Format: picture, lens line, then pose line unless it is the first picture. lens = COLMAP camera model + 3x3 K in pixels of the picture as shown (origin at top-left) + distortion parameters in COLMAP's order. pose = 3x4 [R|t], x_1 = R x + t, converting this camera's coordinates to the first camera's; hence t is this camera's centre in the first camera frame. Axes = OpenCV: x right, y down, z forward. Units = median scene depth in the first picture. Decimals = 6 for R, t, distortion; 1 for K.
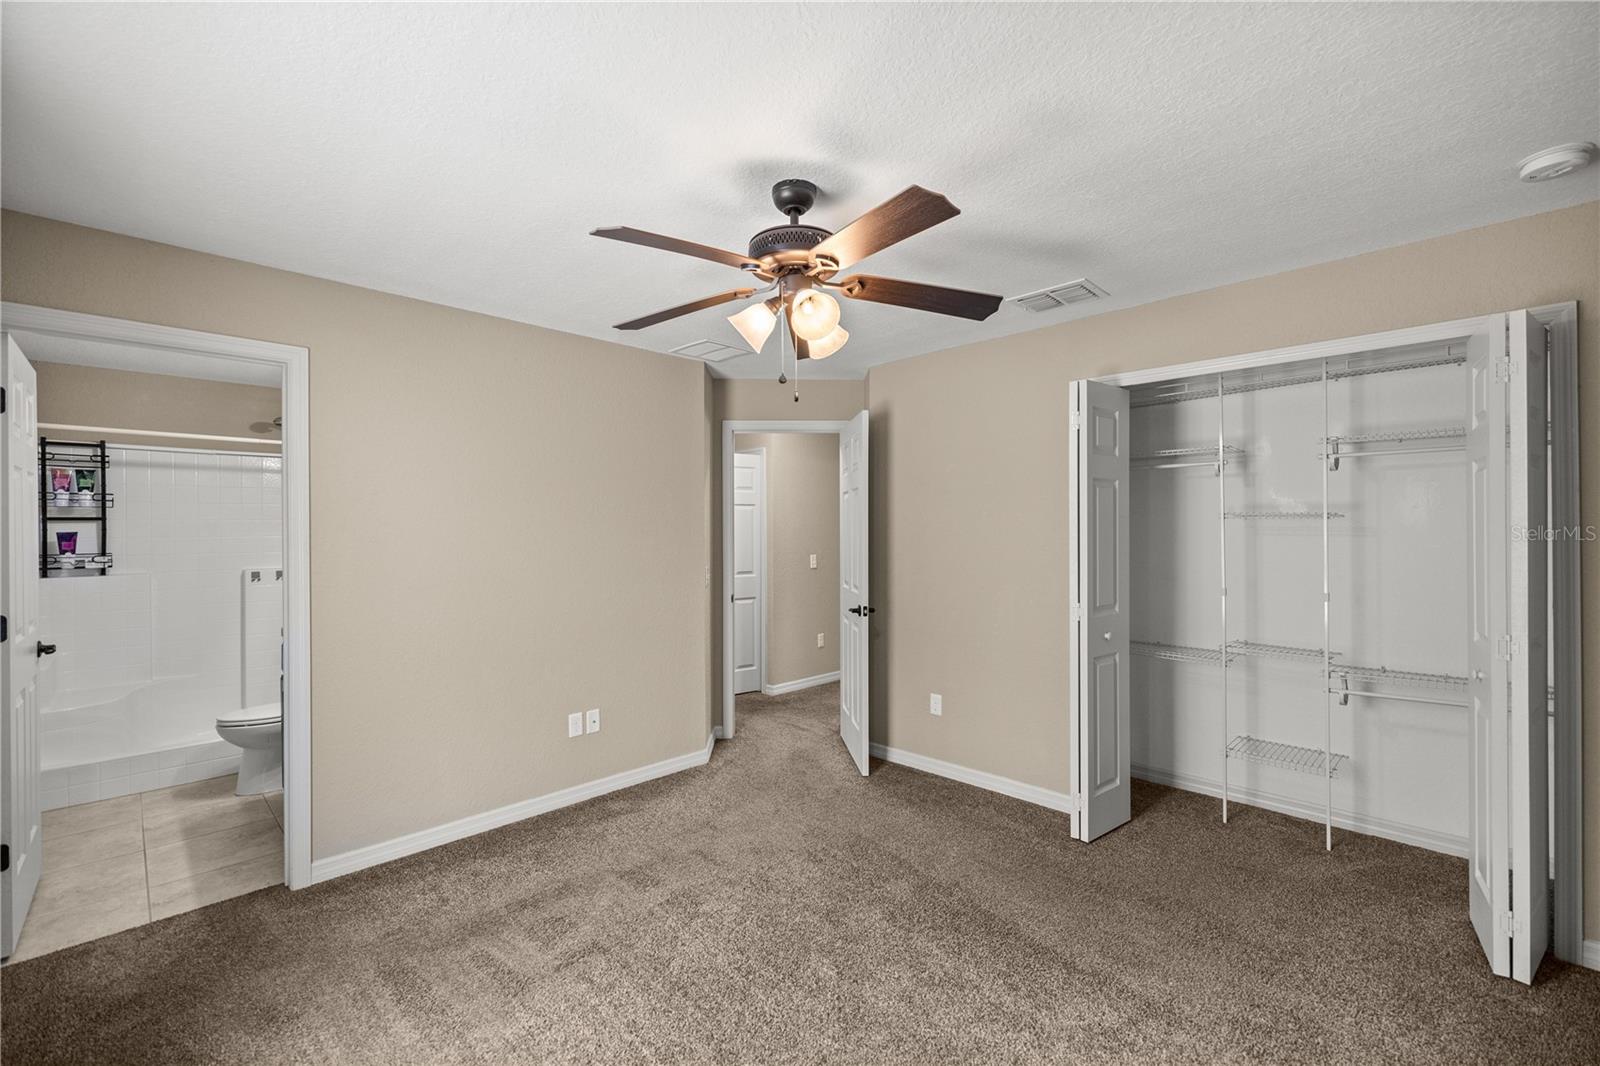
lens RADIAL K [[670.5, 0, 800.0], [0, 670.5, 533.0], [0, 0, 1]] dist [-0.002101, -0.000824]
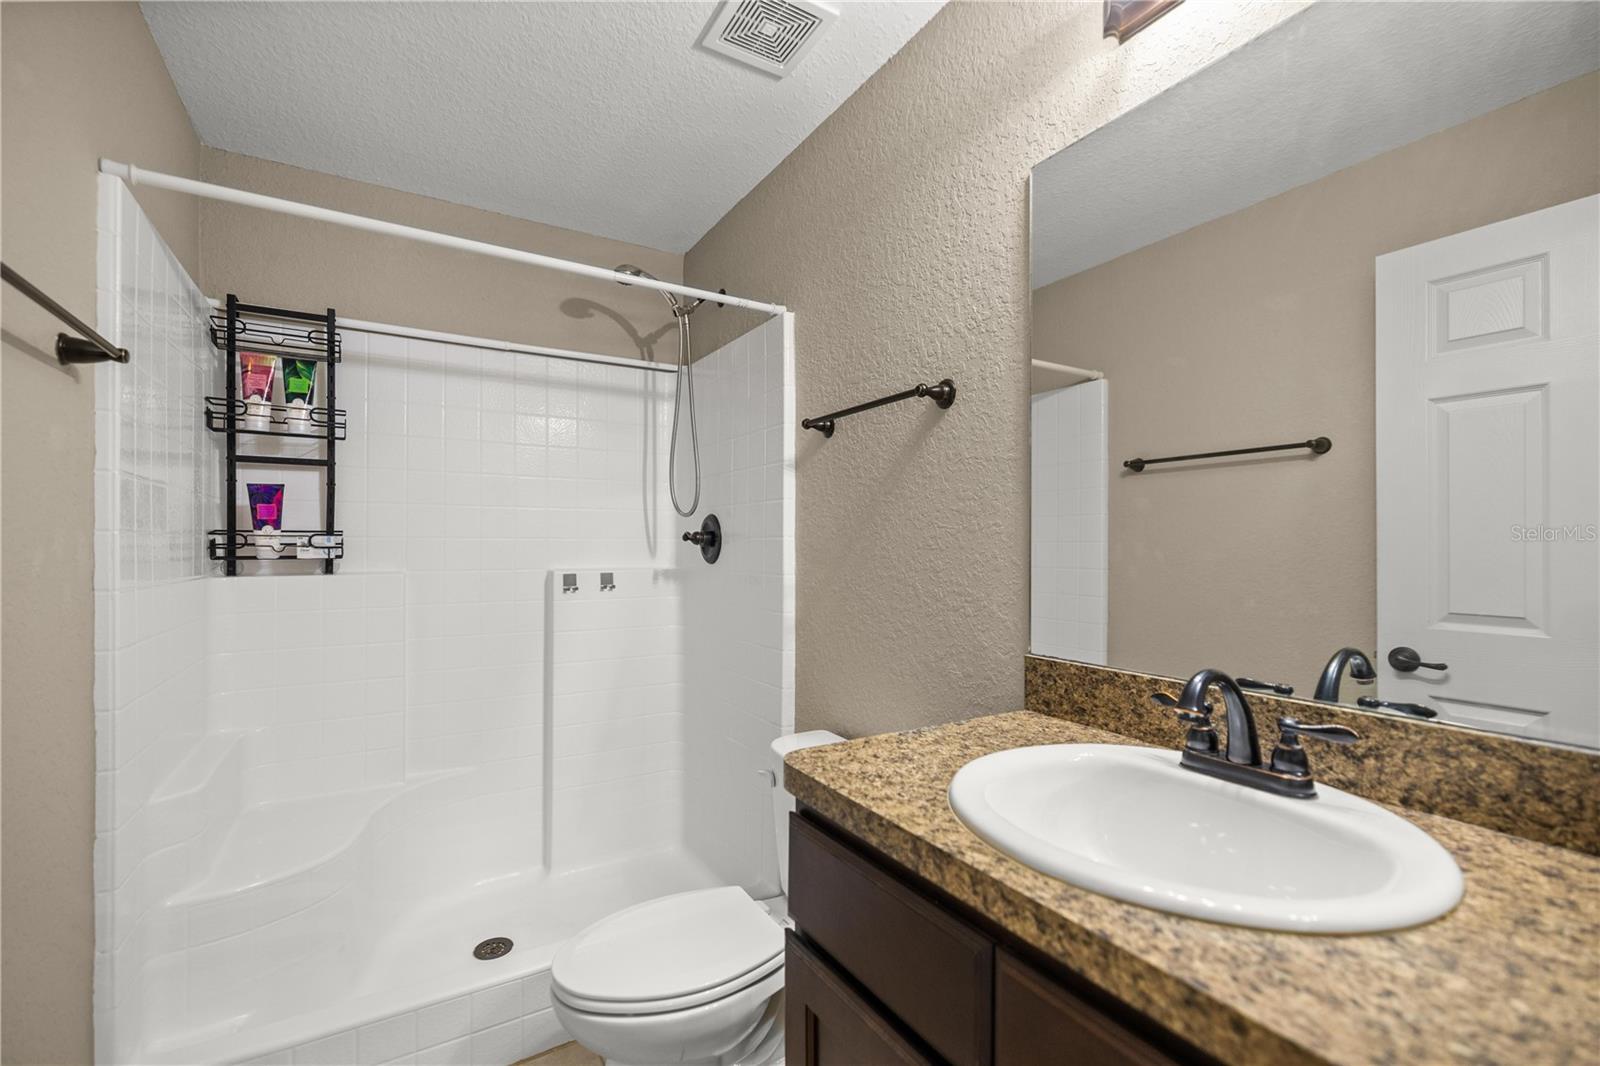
lens RADIAL K [[682.9, 0, 797.1], [0, 682.9, 541.8], [0, 0, 1]] dist [0.001023, 0.000099]
pose [[0.969454, 0.007749, -0.245149, -0.582043], [-0.010692, 0.999886, -0.010674, 0.041652], [0.245038, 0.012969, 0.969427, 0.596185]]
